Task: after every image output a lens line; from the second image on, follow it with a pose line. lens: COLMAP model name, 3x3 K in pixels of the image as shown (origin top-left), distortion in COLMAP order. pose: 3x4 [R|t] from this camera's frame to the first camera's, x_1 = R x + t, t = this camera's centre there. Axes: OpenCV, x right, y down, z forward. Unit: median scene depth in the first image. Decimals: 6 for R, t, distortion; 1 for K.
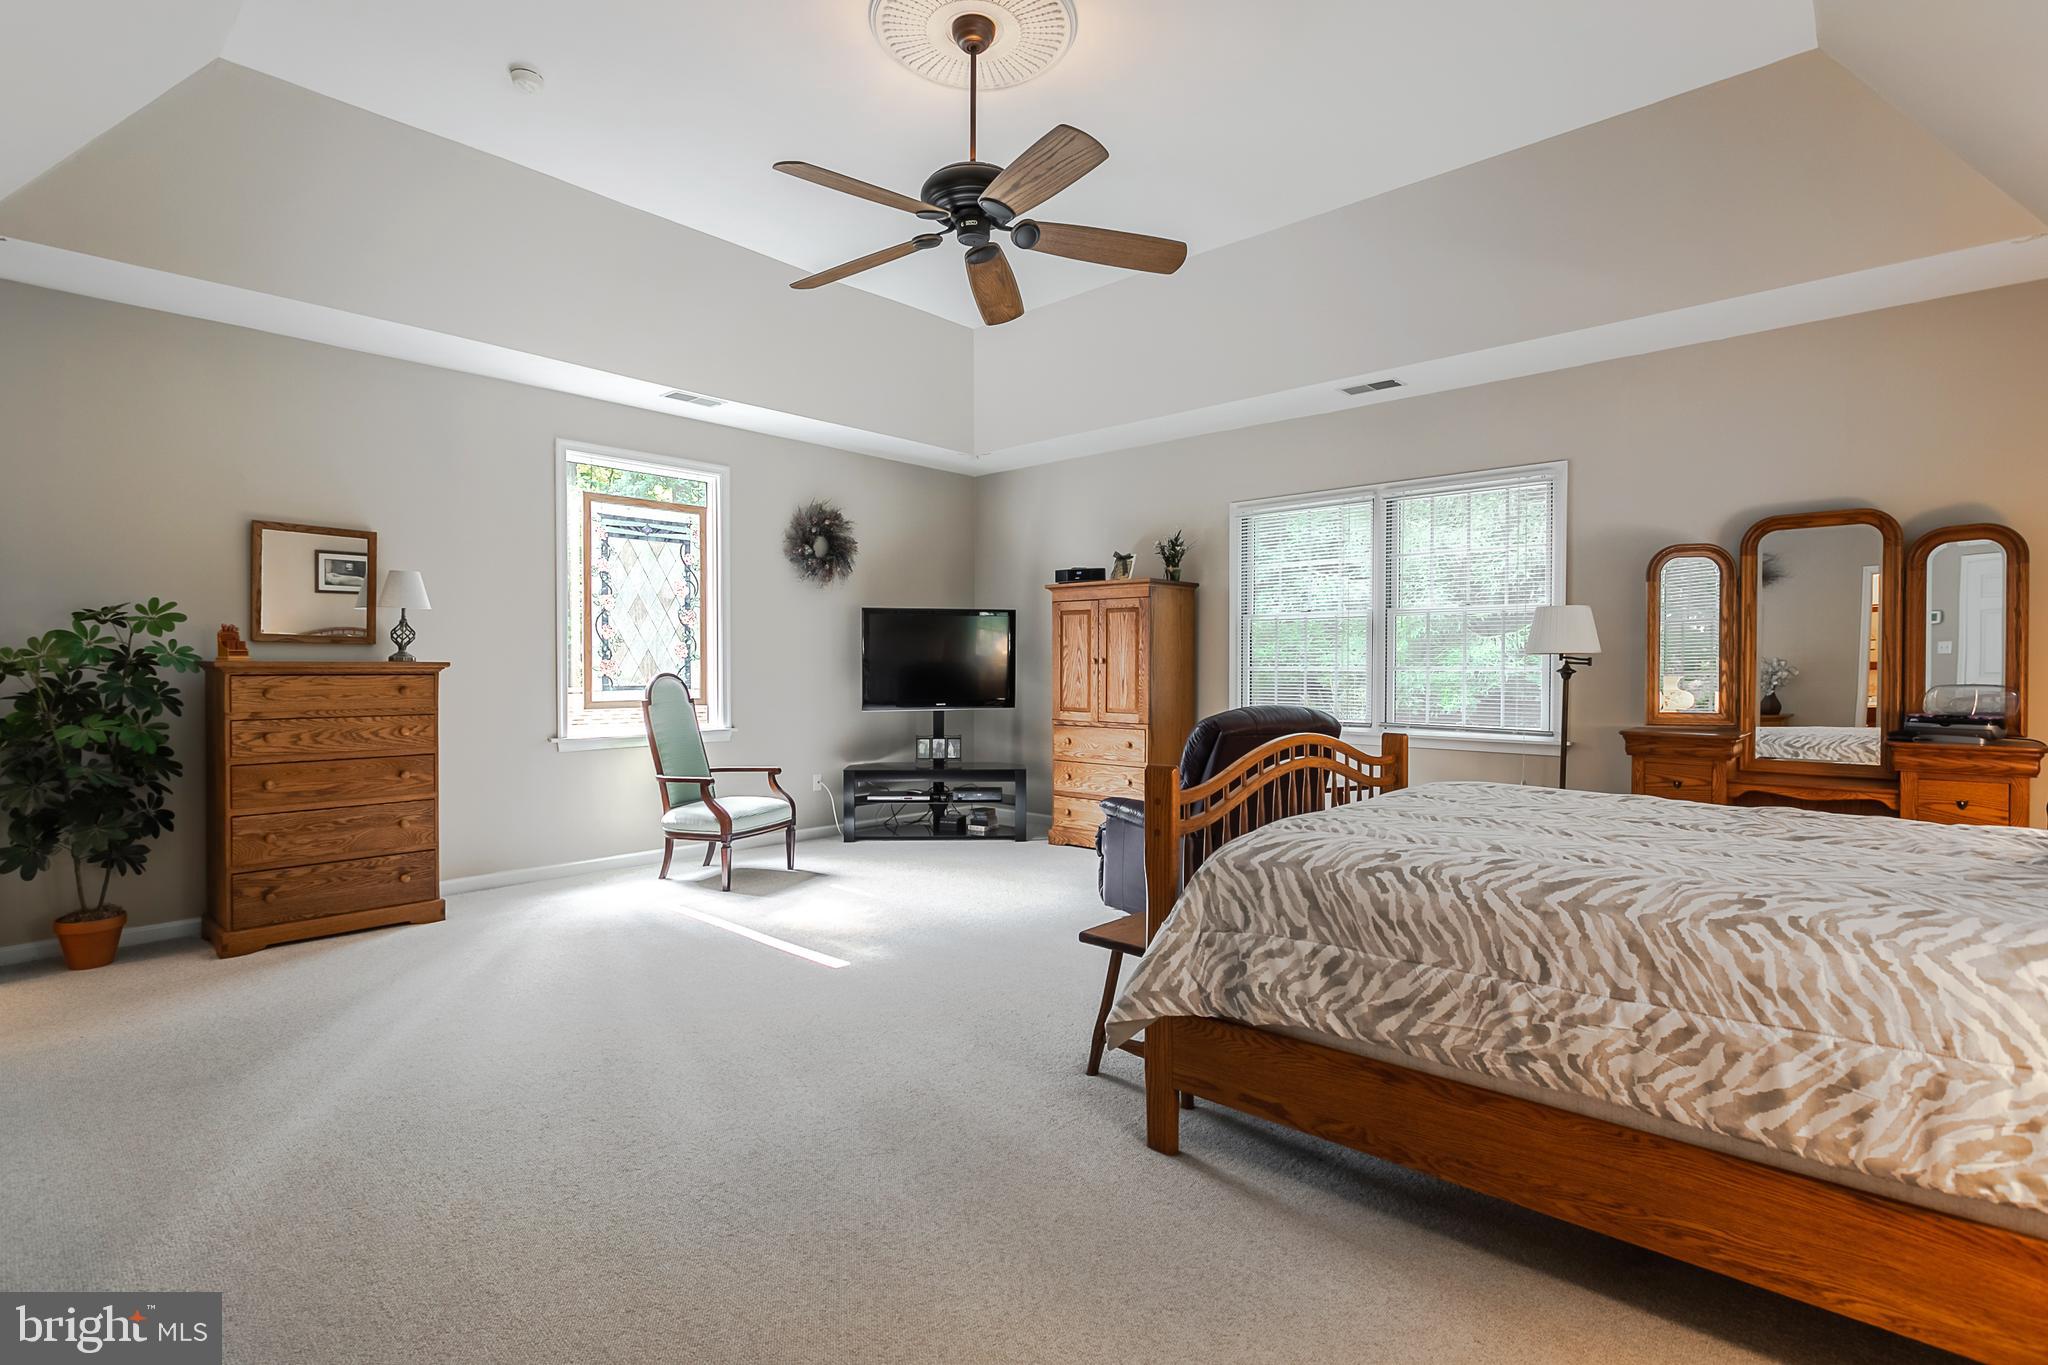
lens RADIAL K [[977.4, 0, 1024.0], [0, 977.4, 682.5], [0, 0, 1]] dist [0.001539, 0.000169]
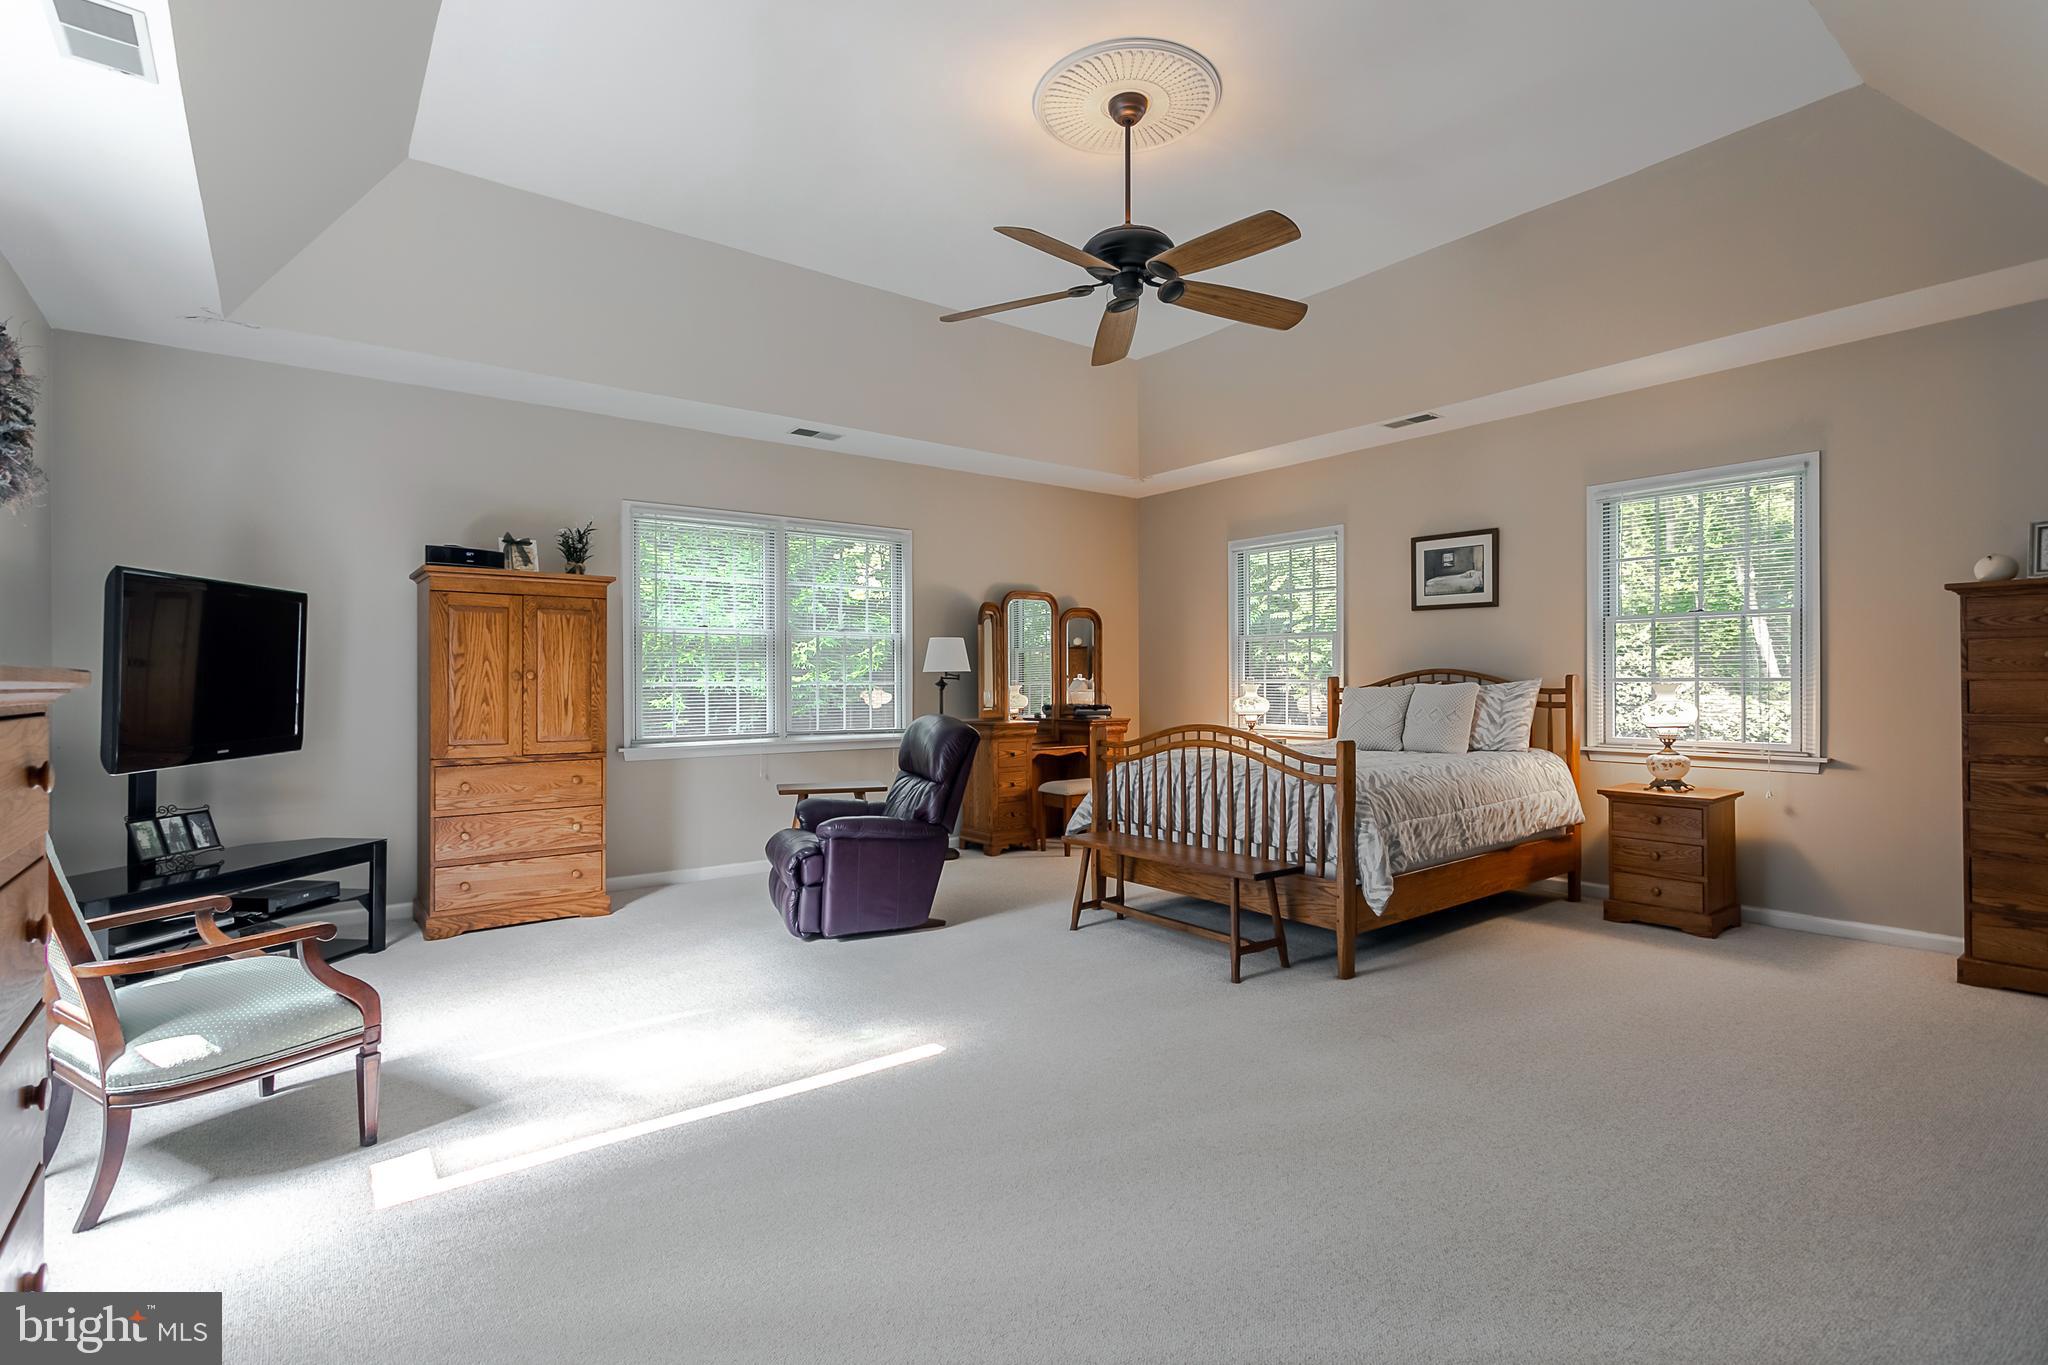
lens RADIAL K [[963.4, 0, 1024.9], [0, 963.4, 679.6], [0, 0, 1]] dist [0.001304, 0.000167]
pose [[0.173006, -0.002018, 0.984919, -0.730001], [0.019295, 0.999813, -0.001340, -0.012677], [-0.984732, 0.019236, 0.173013, 0.591635]]
